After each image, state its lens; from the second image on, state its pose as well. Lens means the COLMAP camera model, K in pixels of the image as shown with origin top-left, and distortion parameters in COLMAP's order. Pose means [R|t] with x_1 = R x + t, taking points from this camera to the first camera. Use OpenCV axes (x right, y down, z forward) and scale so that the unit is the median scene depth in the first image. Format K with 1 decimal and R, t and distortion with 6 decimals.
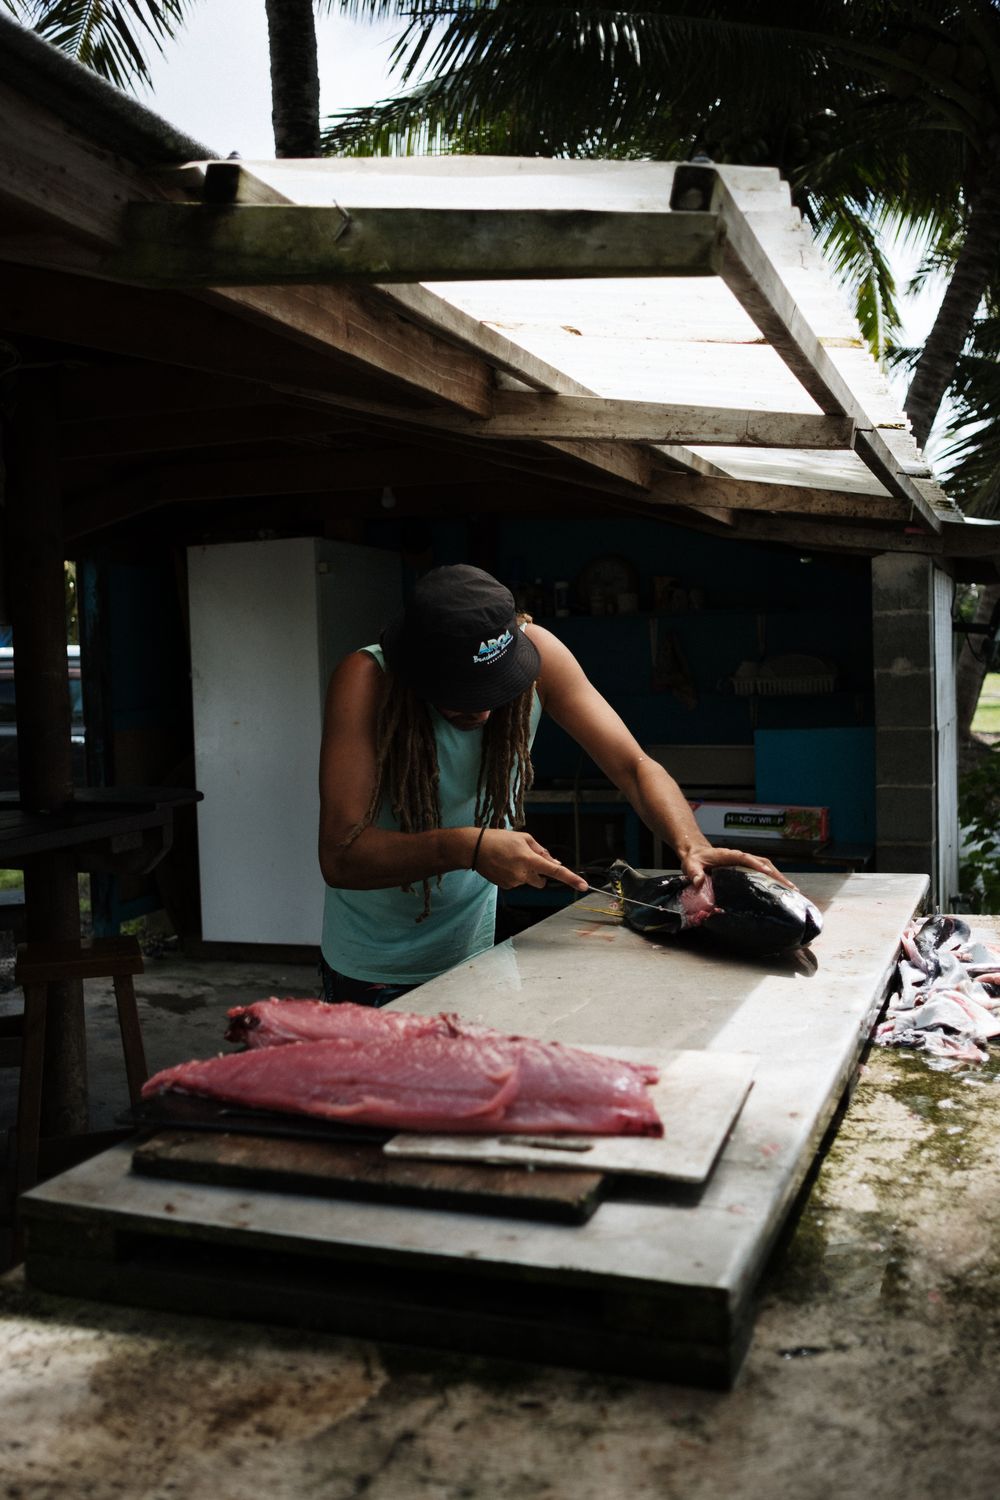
lens RADIAL K [[1510.8, 0, 500.2], [0, 1510.8, 752.1], [0, 0, 1]] dist [0.012203, 0.000000]
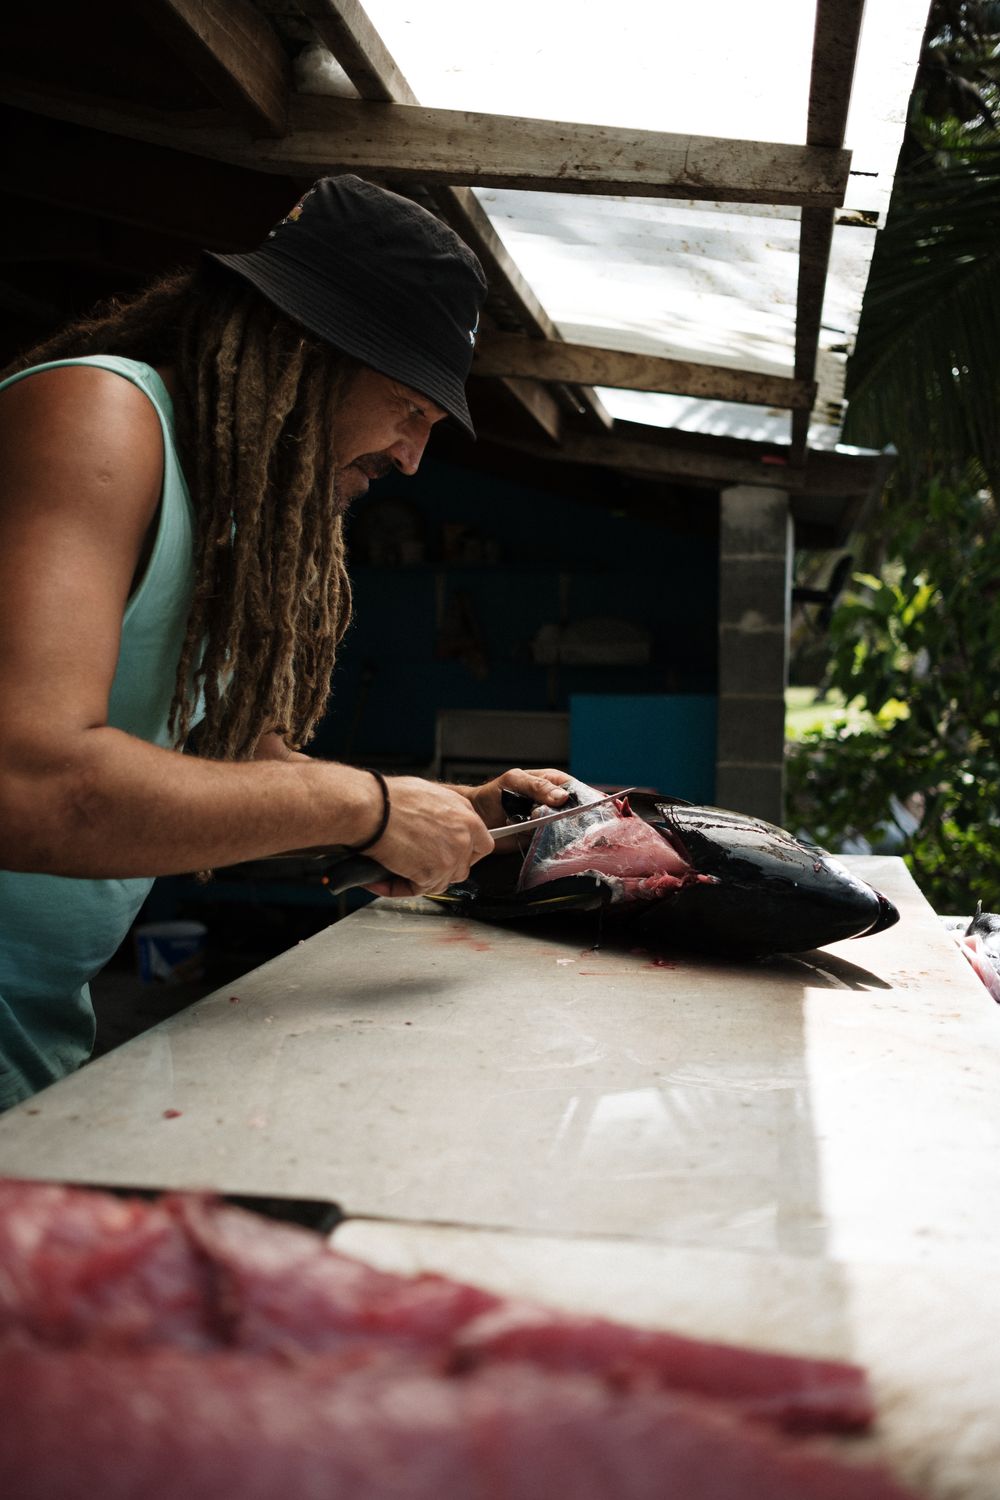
lens RADIAL K [[1510.8, 0, 498.2], [0, 1510.8, 748.1], [0, 0, 1]] dist [0.012203, 0.000000]
pose [[0.985603, 0.036376, 0.165119, -0.013819], [-0.035574, 0.999336, -0.007815, 0.042590], [-0.165293, 0.001828, 0.986243, 0.347359]]
